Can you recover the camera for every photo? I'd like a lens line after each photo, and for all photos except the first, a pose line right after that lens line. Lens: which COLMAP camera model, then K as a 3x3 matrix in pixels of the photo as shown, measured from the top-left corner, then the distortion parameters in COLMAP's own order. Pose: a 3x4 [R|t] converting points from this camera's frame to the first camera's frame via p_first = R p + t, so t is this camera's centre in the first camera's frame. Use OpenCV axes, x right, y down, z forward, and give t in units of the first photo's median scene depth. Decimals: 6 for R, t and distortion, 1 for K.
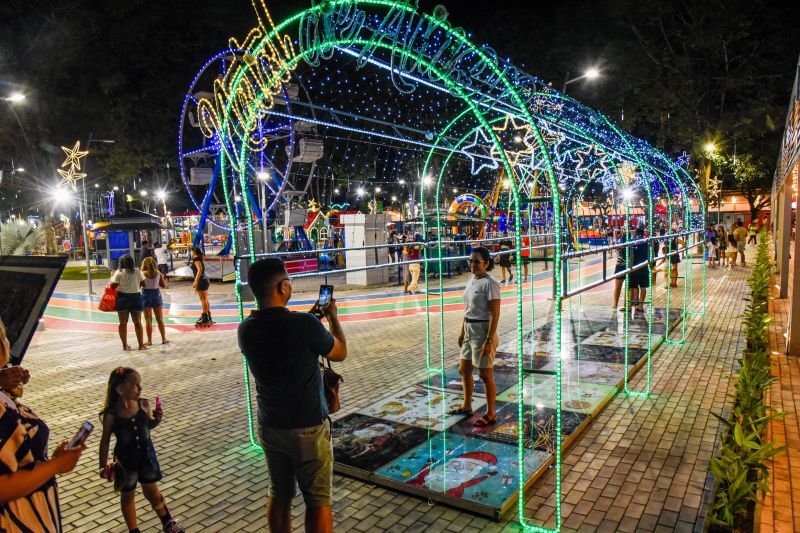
lens RADIAL K [[543.8, 0, 398.5], [0, 543.8, 284.6], [0, 0, 1]] dist [-0.112313, 0.061267]
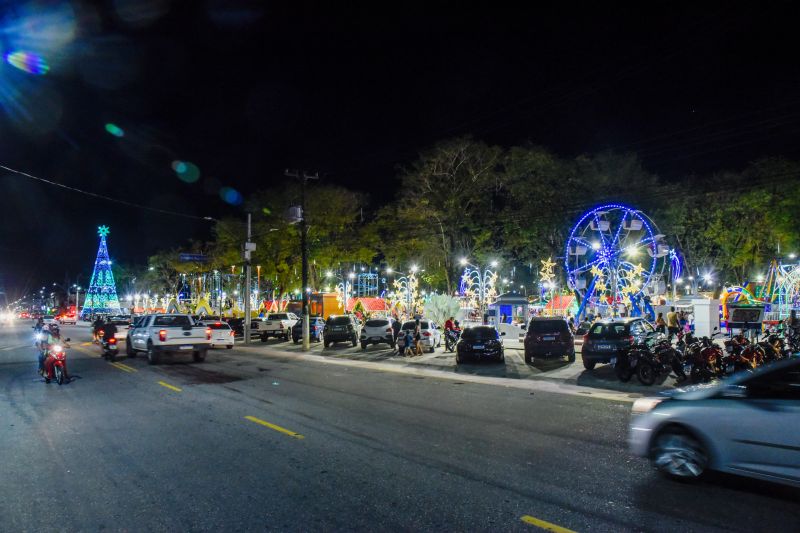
lens RADIAL K [[561.8, 0, 403.2], [0, 561.8, 282.3], [0, 0, 1]] dist [-0.111998, 0.071575]
pose [[0.952351, 0.014062, -0.304681, -1.027501], [-0.061389, 0.987331, -0.146317, 0.319935], [0.298764, 0.158049, 0.941149, -2.293757]]
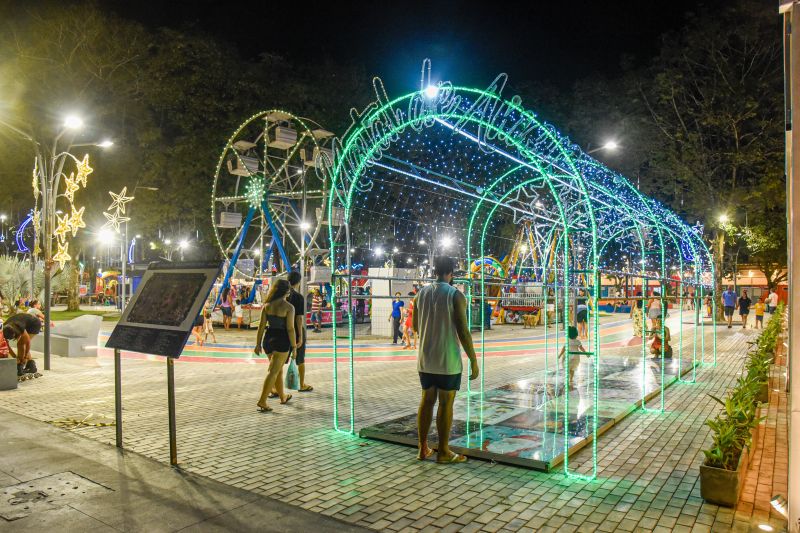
lens RADIAL K [[561.8, 0, 403.2], [0, 561.8, 282.3], [0, 0, 1]] dist [-0.111998, 0.071575]
pose [[0.999161, 0.040301, -0.007331, -0.068428], [-0.040897, 0.991530, -0.123274, 0.064131], [0.002301, 0.123471, 0.992346, -0.155879]]
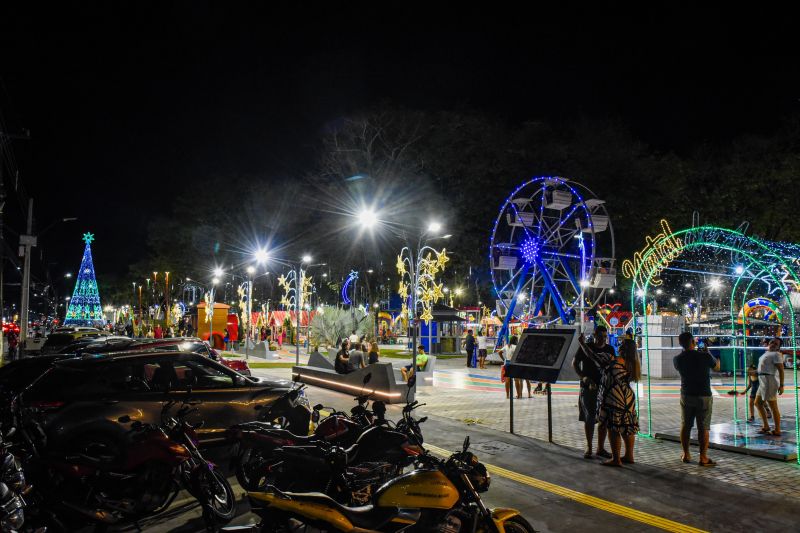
lens RADIAL K [[573.9, 0, 405.3], [0, 573.9, 284.4], [0, 0, 1]] dist [-0.046172, 0.002330]
pose [[0.906941, 0.010092, -0.421136, -0.099034], [-0.084246, 0.983862, -0.157852, 0.089591], [0.412747, 0.178642, 0.893156, -0.674618]]
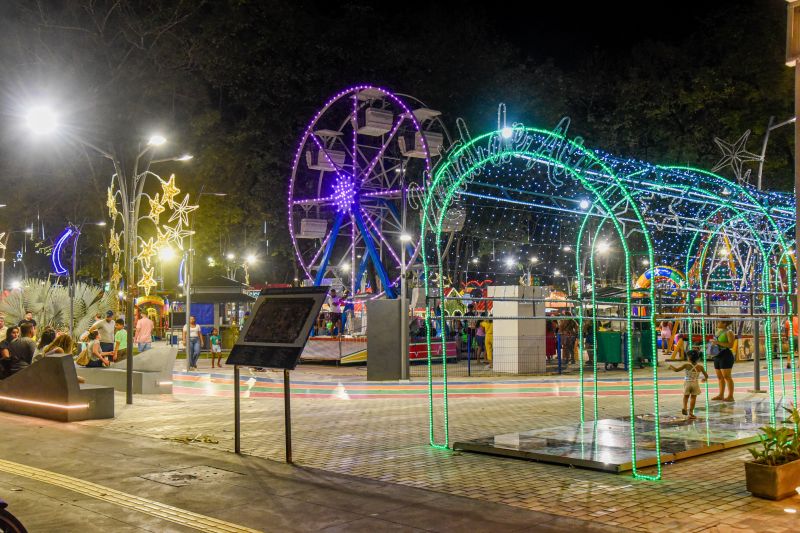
lens RADIAL K [[828.6, 0, 396.3], [0, 828.6, 279.6], [0, 0, 1]] dist [0.079166, 0.011723]
pose [[0.979827, 0.018187, -0.199016, 0.015477], [-0.048019, 0.988101, -0.146117, 0.111127], [0.193991, 0.152726, 0.969042, -0.531855]]
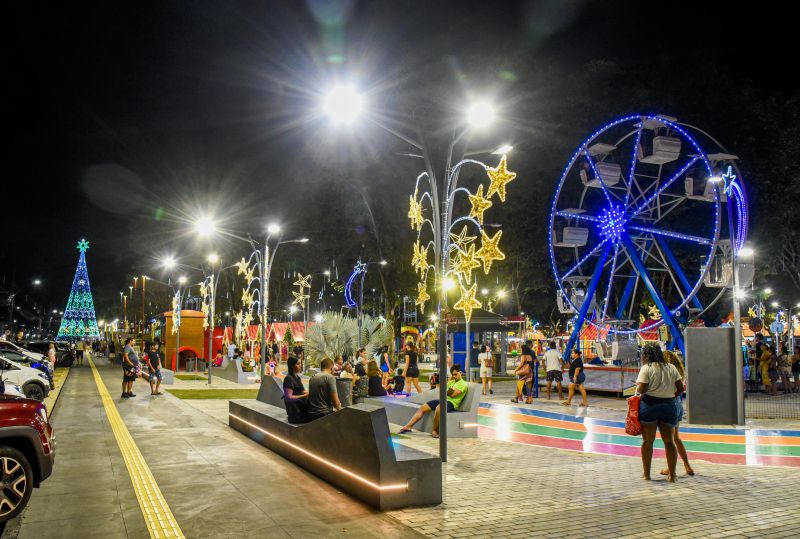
lens RADIAL K [[608.1, 0, 397.1], [0, 608.1, 286.0], [0, 0, 1]] dist [-0.054187, 0.000951]
pose [[0.878930, -0.008467, -0.476875, -0.448402], [-0.084796, 0.981140, -0.173708, 0.040641], [0.469352, 0.193114, 0.861636, 0.127361]]
